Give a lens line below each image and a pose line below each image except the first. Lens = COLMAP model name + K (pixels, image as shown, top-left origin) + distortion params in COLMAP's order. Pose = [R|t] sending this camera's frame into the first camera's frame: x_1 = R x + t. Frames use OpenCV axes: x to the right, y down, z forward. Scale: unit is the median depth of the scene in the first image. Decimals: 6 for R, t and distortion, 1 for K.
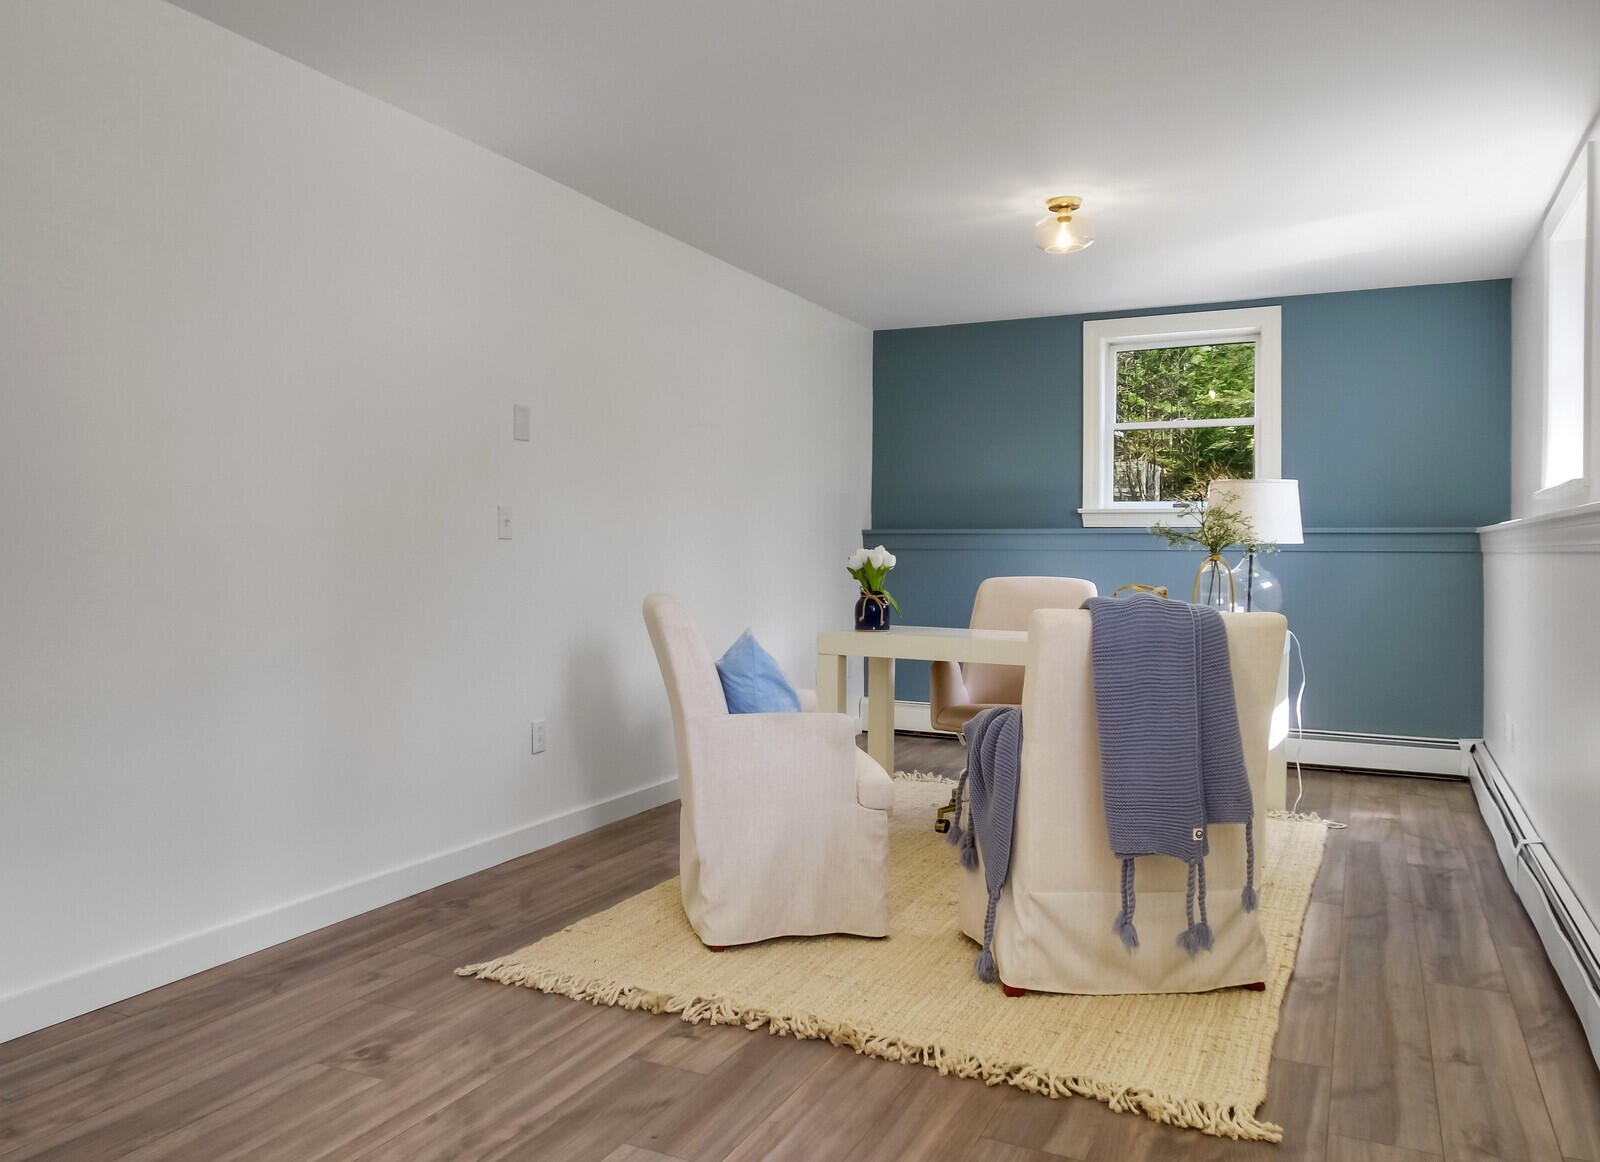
lens RADIAL K [[1180.7, 0, 794.9], [0, 1180.7, 570.2], [0, 0, 1]] dist [0.036716, -0.030065]
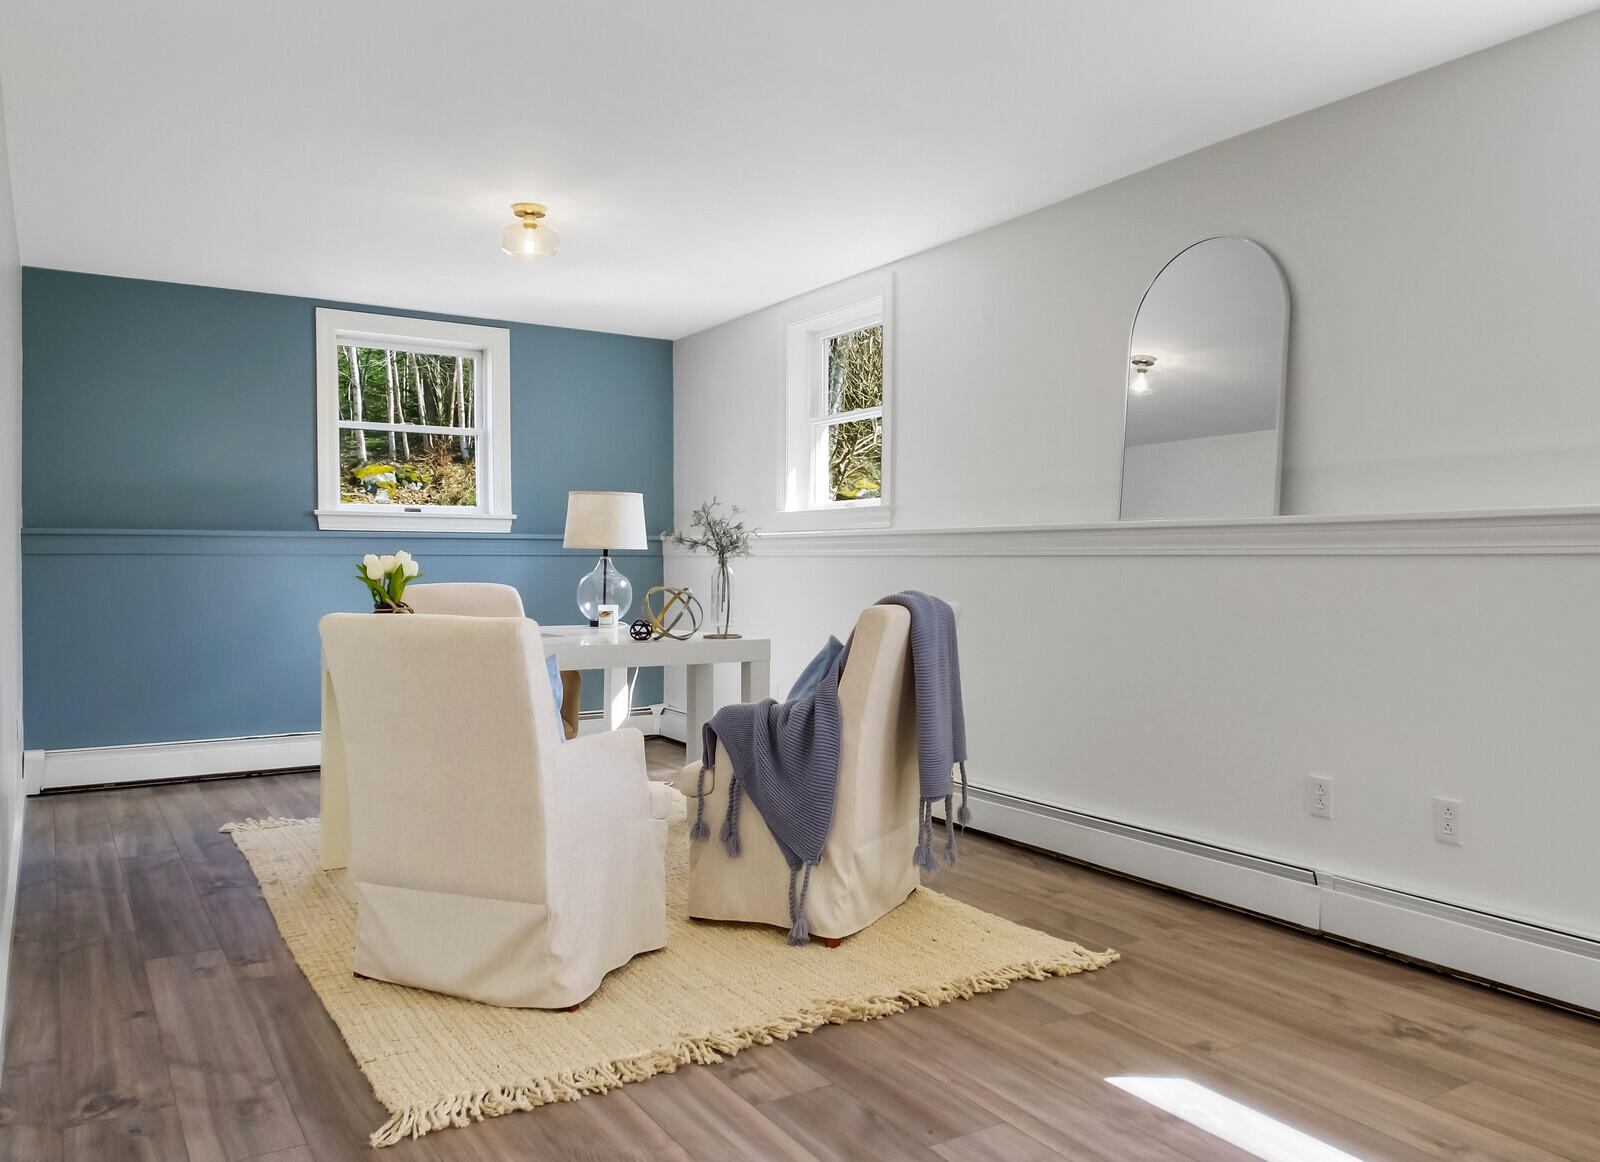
lens RADIAL K [[1180.7, 0, 792.8], [0, 1180.7, 583.4], [0, 0, 1]] dist [0.036716, -0.030065]
pose [[0.540114, -0.024347, 0.841240, -0.512630], [0.016603, 0.999695, 0.018273, -0.007357], [-0.841428, 0.004097, 0.540353, 0.272953]]
